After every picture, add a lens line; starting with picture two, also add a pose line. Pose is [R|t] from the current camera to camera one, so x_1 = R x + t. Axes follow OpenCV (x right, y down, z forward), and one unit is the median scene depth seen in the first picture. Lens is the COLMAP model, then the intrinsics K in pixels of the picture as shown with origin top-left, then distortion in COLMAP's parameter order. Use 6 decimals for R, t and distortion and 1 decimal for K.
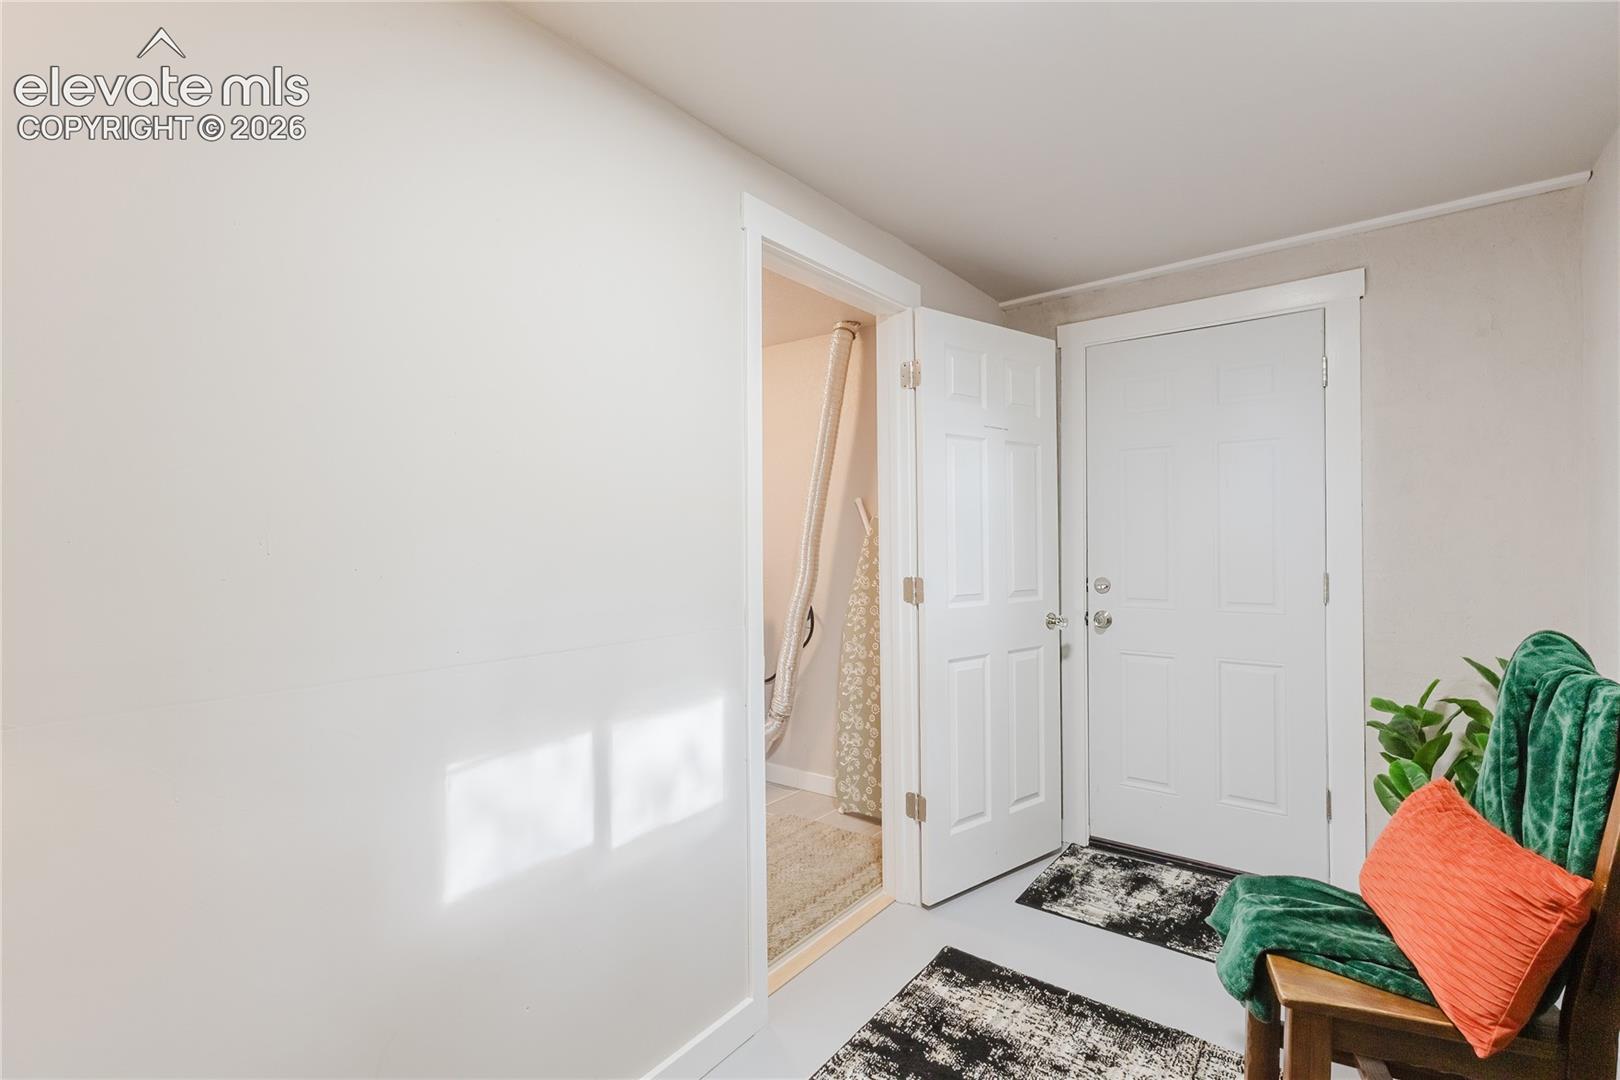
lens RADIAL K [[740.8, 0, 815.1], [0, 740.8, 538.1], [0, 0, 1]] dist [-0.000178, 0.001218]
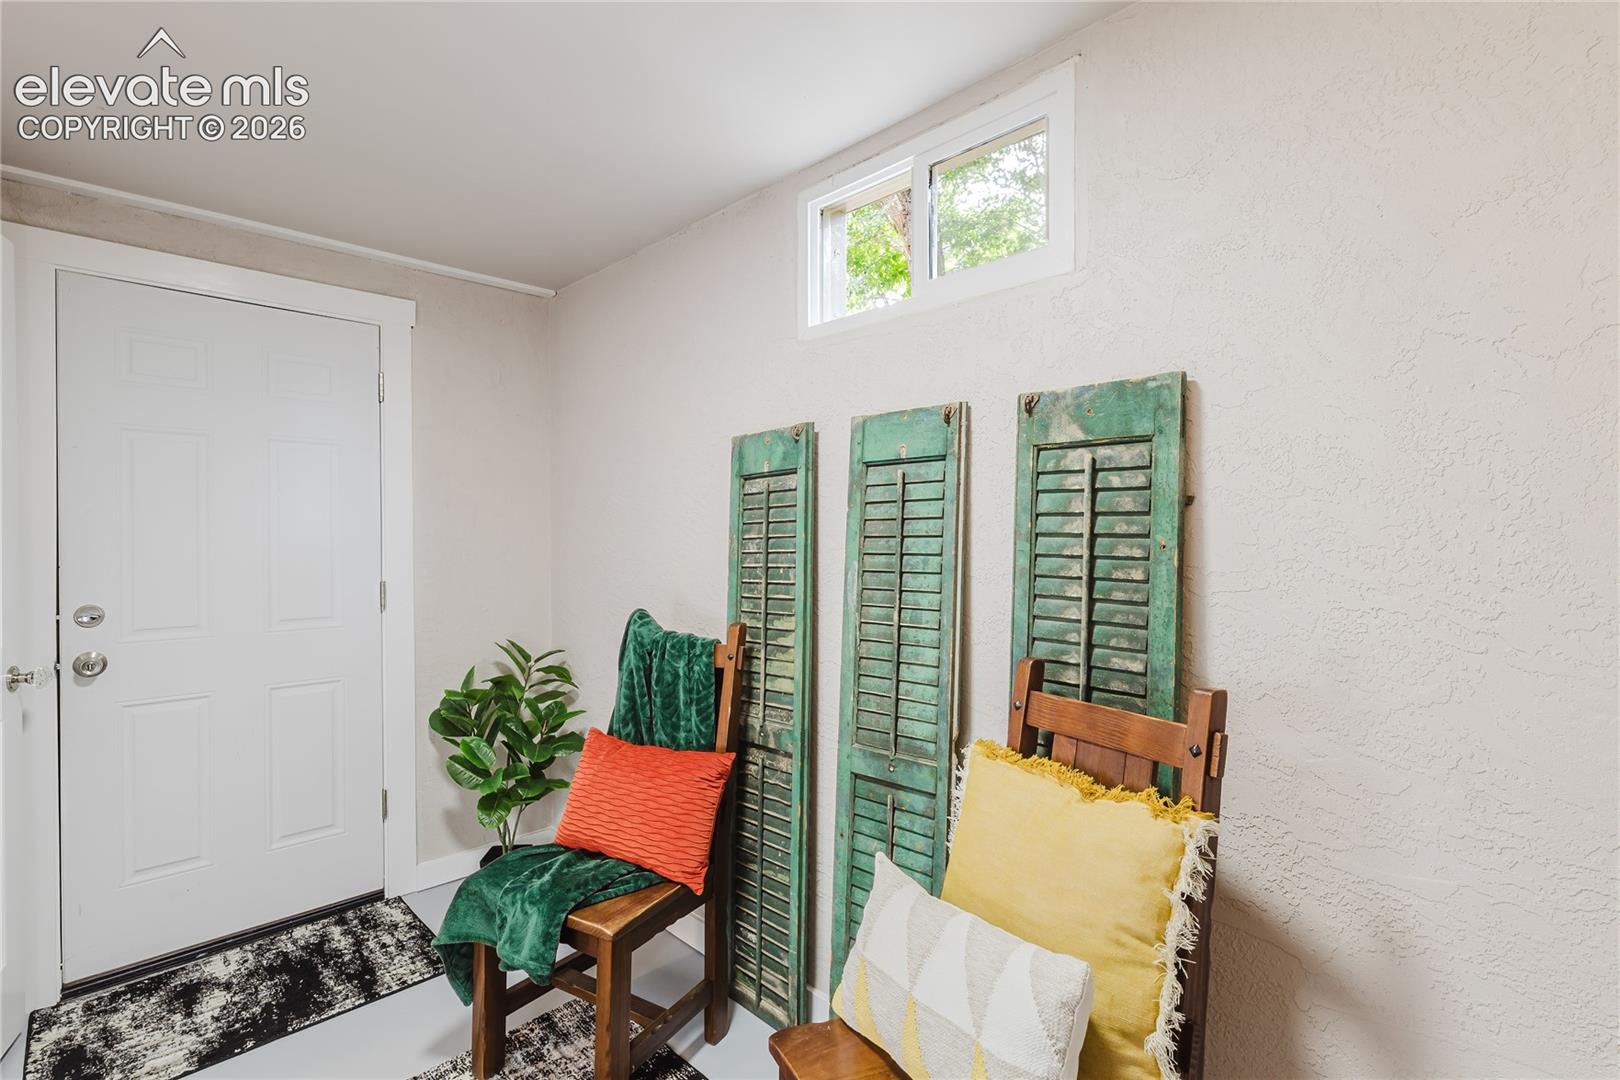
lens RADIAL K [[740.8, 0, 813.6], [0, 740.8, 538.1], [0, 0, 1]] dist [-0.000178, 0.001218]
pose [[0.140816, 0.009542, 0.989990, -0.251921], [0.004204, 0.999939, -0.010236, -0.000482], [-0.990027, 0.005603, 0.140768, 0.255776]]
